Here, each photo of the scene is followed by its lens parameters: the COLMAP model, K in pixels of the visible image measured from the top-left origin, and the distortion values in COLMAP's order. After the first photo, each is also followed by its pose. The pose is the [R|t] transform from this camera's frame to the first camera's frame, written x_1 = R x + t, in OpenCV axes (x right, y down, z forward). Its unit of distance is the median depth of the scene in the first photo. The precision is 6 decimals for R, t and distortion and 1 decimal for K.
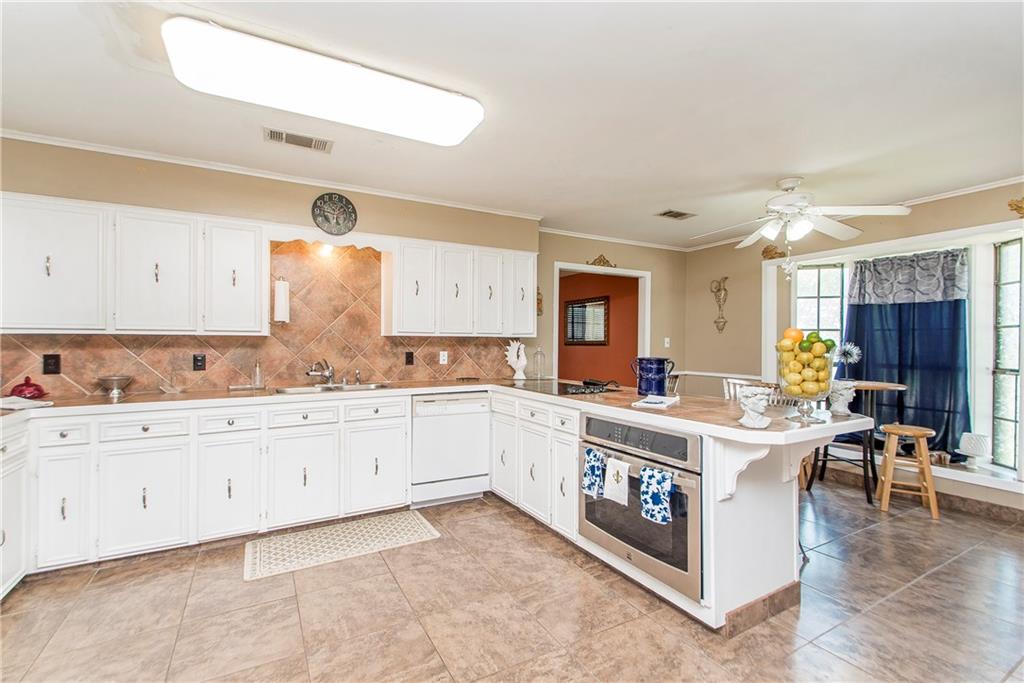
lens RADIAL K [[445.7, 0, 522.9], [0, 445.7, 344.8], [0, 0, 1]] dist [0.015799, -0.002767]
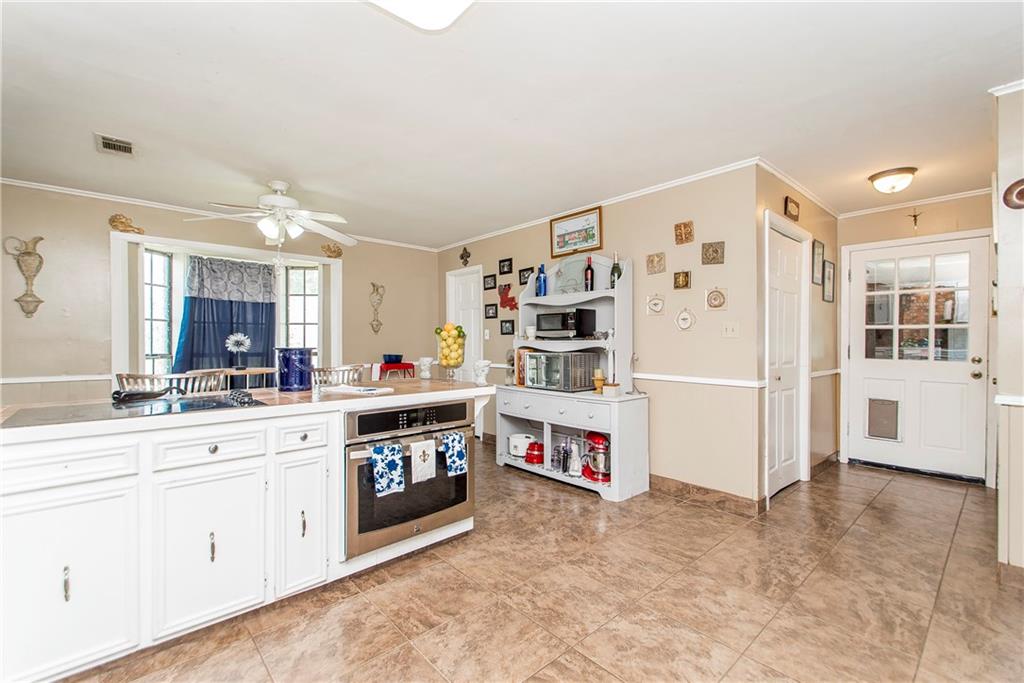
lens RADIAL K [[445.7, 0, 508.8], [0, 445.7, 341.2], [0, 0, 1]] dist [0.015799, -0.002767]
pose [[-0.193686, -0.005111, 0.981050, -0.602772], [0.001893, 0.999983, 0.005583, 0.010944], [-0.981062, 0.002938, -0.193673, 0.698639]]
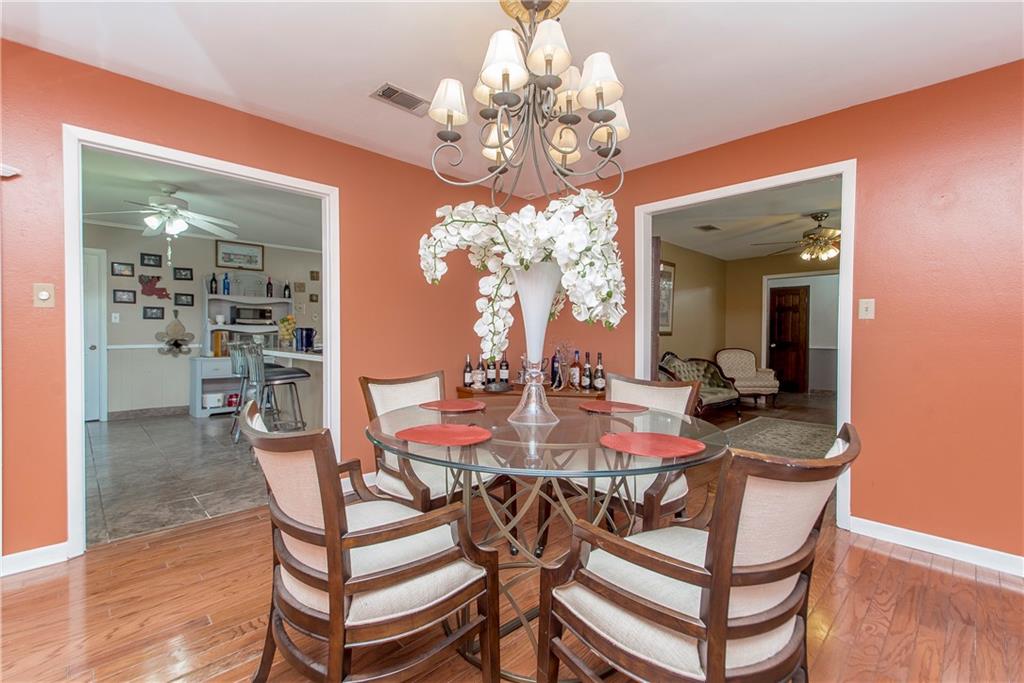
lens RADIAL K [[445.7, 0, 485.7], [0, 445.7, 338.2], [0, 0, 1]] dist [0.015799, -0.002767]
pose [[-0.981159, -0.008413, -0.193019, -0.050444], [-0.010594, 0.999891, 0.010273, 0.039915], [0.192911, 0.012125, -0.981141, 2.439094]]
